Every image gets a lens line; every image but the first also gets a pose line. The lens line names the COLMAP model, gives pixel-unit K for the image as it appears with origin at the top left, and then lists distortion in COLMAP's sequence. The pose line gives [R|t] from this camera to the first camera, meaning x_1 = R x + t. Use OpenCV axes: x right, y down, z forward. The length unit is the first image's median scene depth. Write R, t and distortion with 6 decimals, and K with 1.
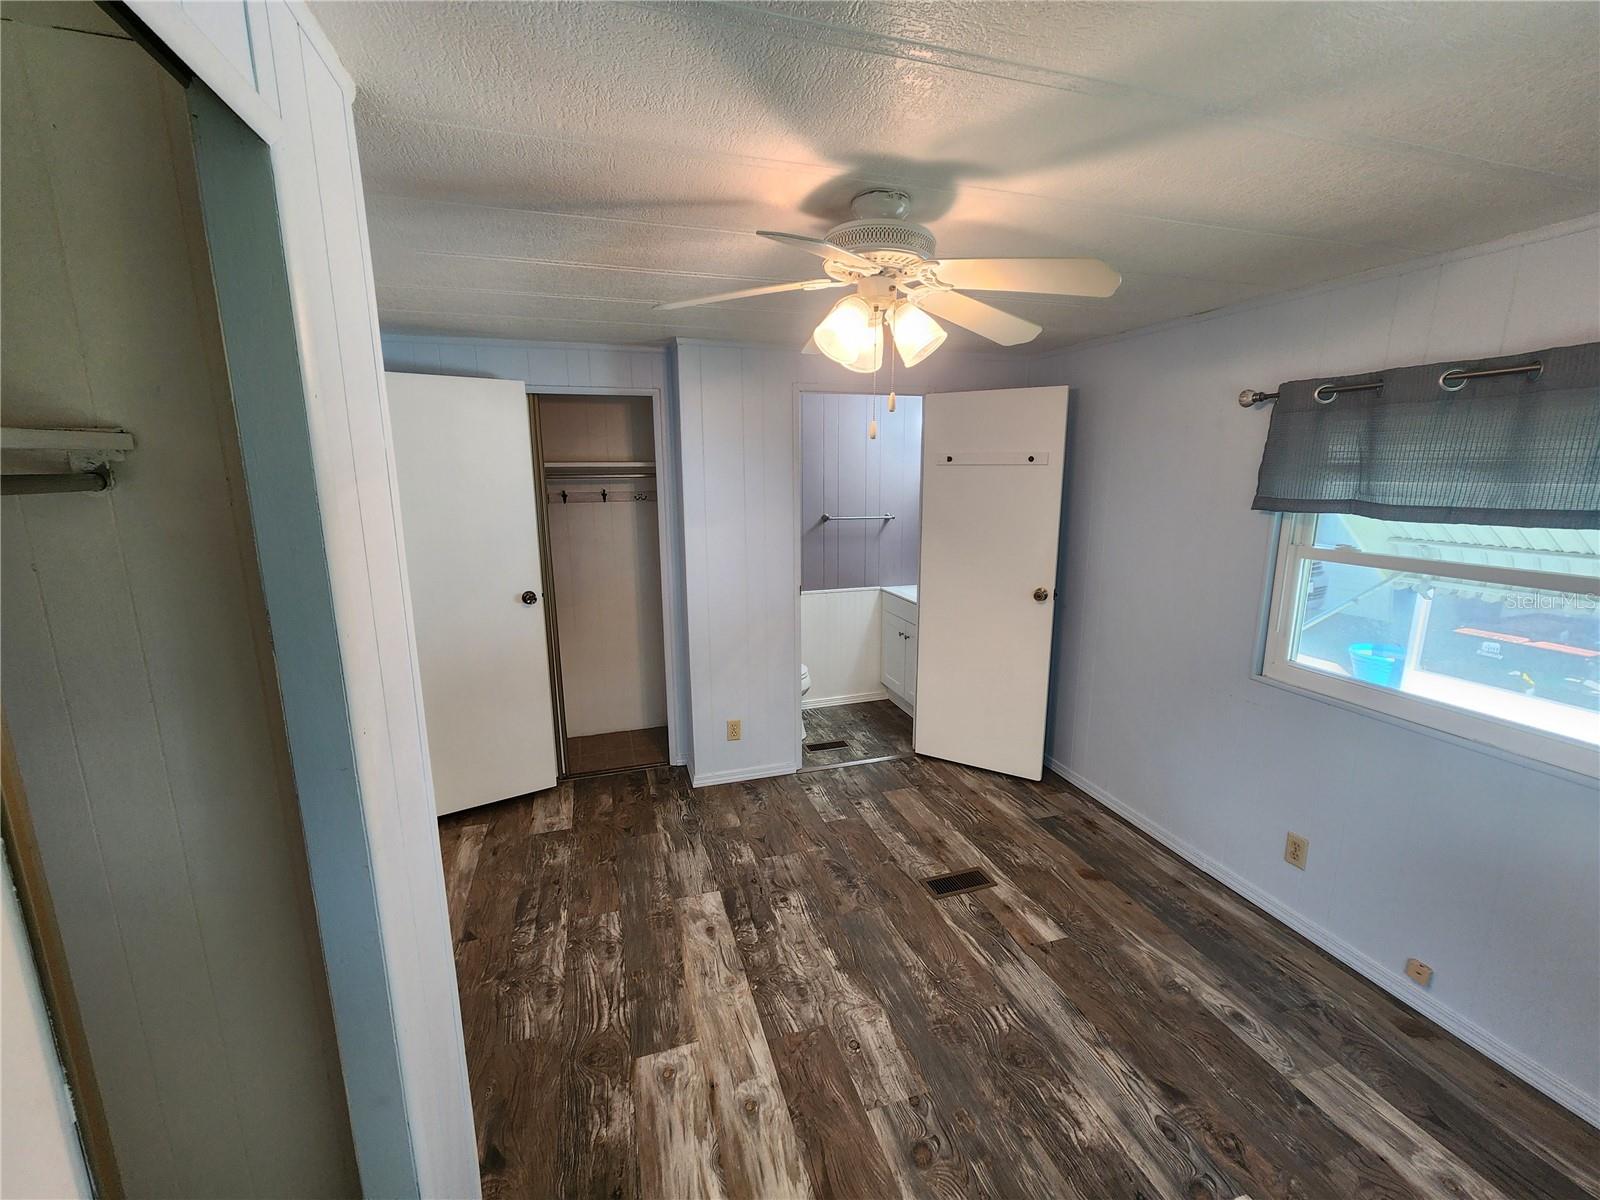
lens RADIAL K [[661.2, 0, 805.2], [0, 661.2, 598.7], [0, 0, 1]] dist [-0.001073, 0.001180]
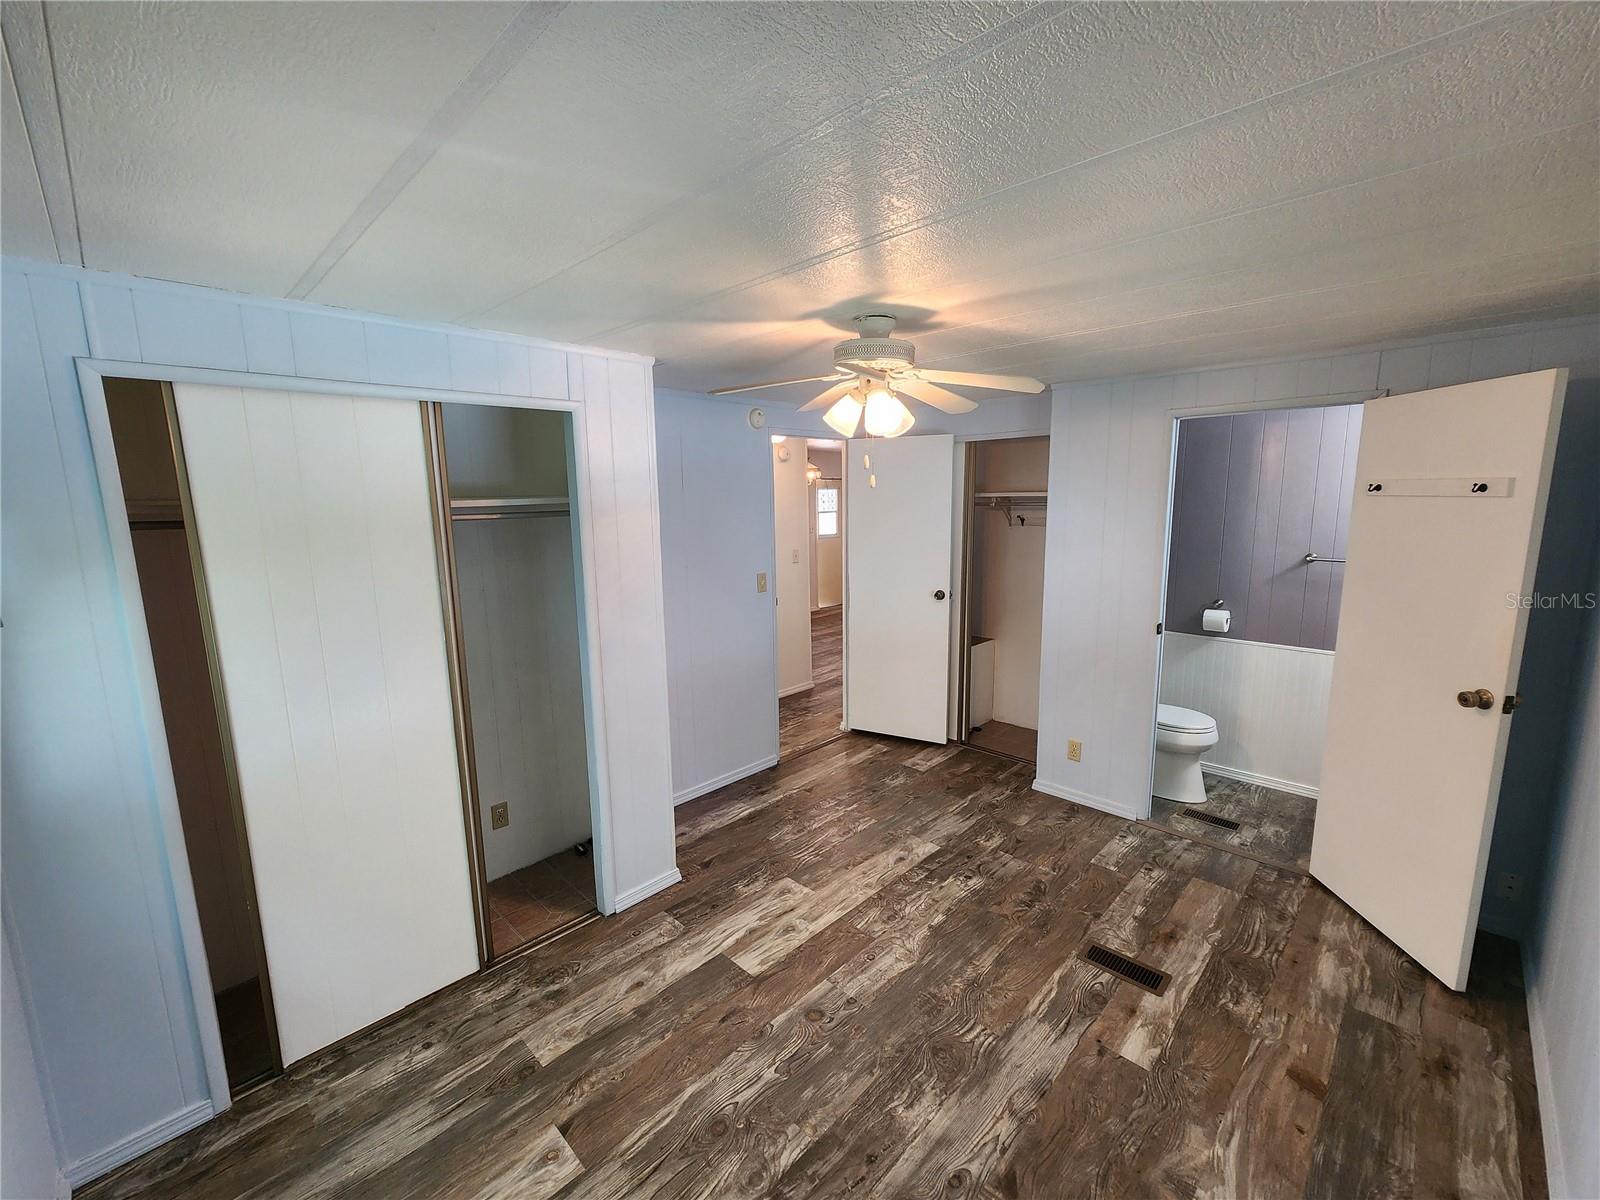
lens RADIAL K [[661.2, 0, 805.7], [0, 661.2, 601.3], [0, 0, 1]] dist [-0.001073, 0.001180]
pose [[0.469183, 0.141153, -0.871747, 0.845641], [-0.159592, 0.984443, 0.073506, -0.060001], [0.868561, 0.104636, 0.484411, 0.166911]]
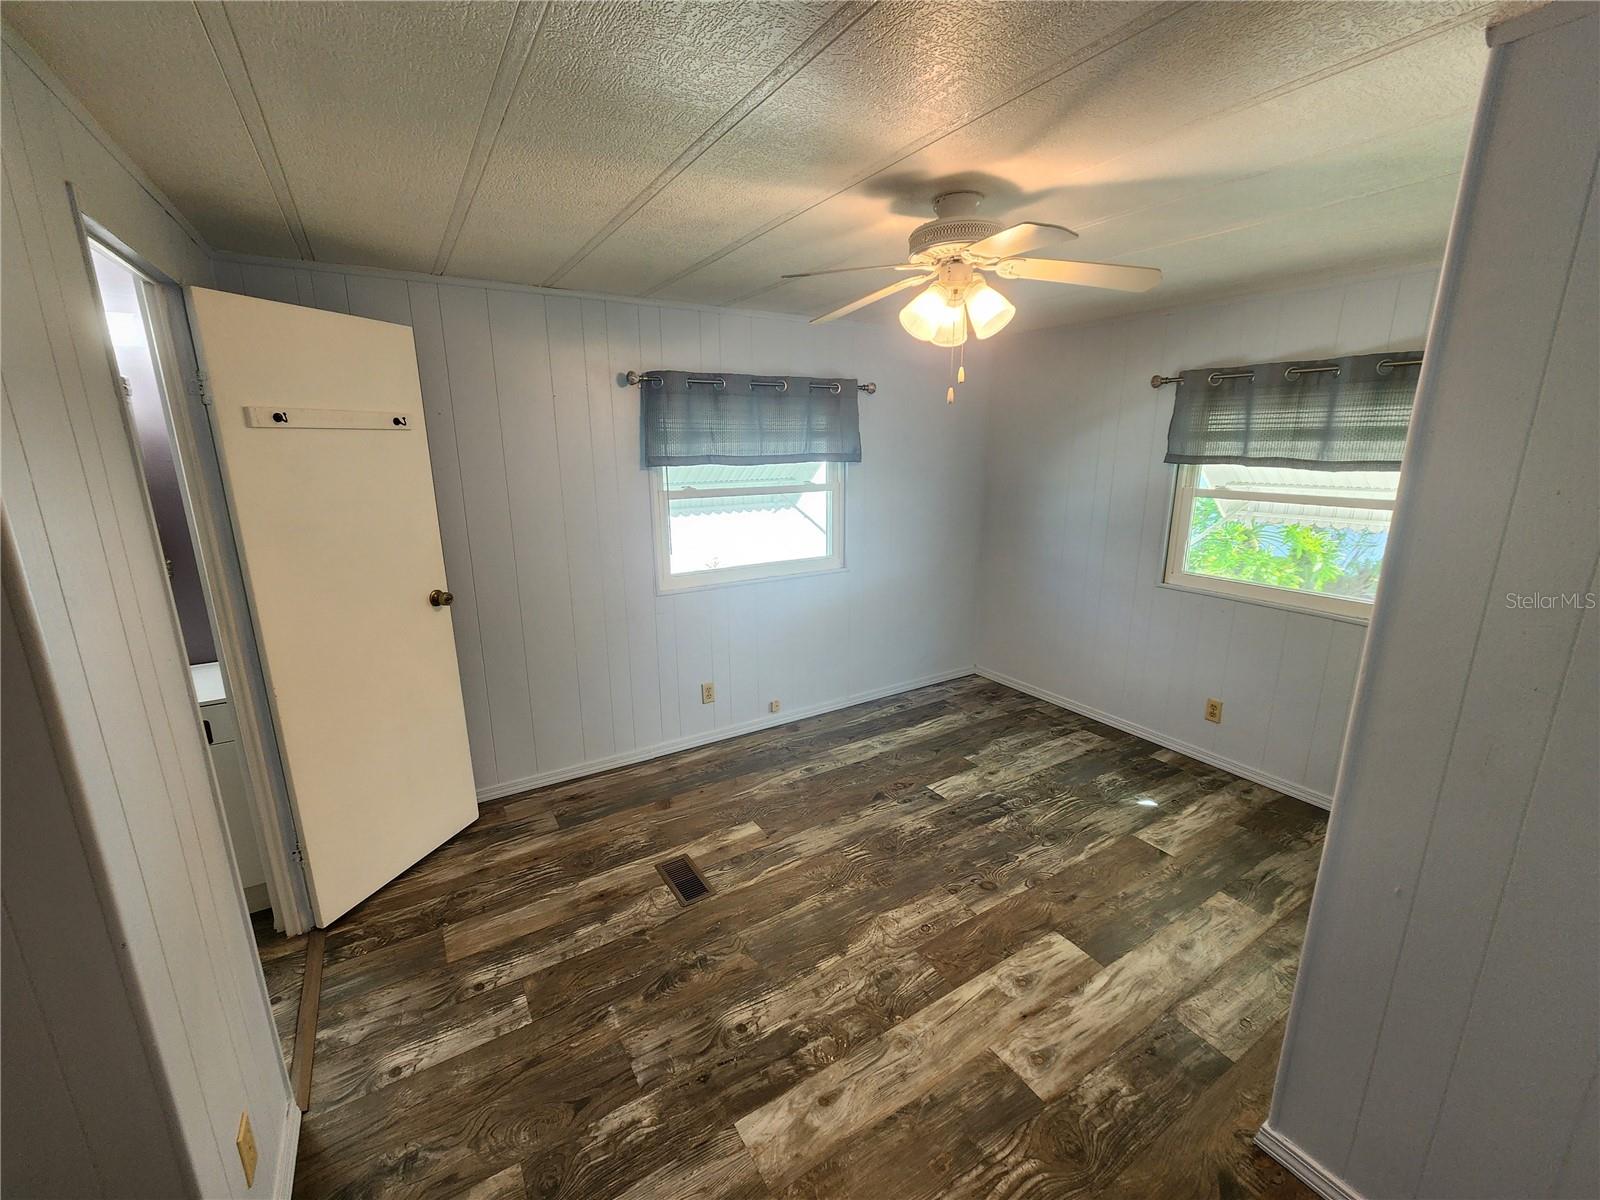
lens RADIAL K [[661.2, 0, 803.0], [0, 661.2, 599.7], [0, 0, 1]] dist [-0.001073, 0.001180]
pose [[-0.246532, -0.225564, 0.942519, -0.692547], [0.195023, 0.941095, 0.276235, -0.194162], [-0.949309, 0.251914, -0.188020, 1.051829]]
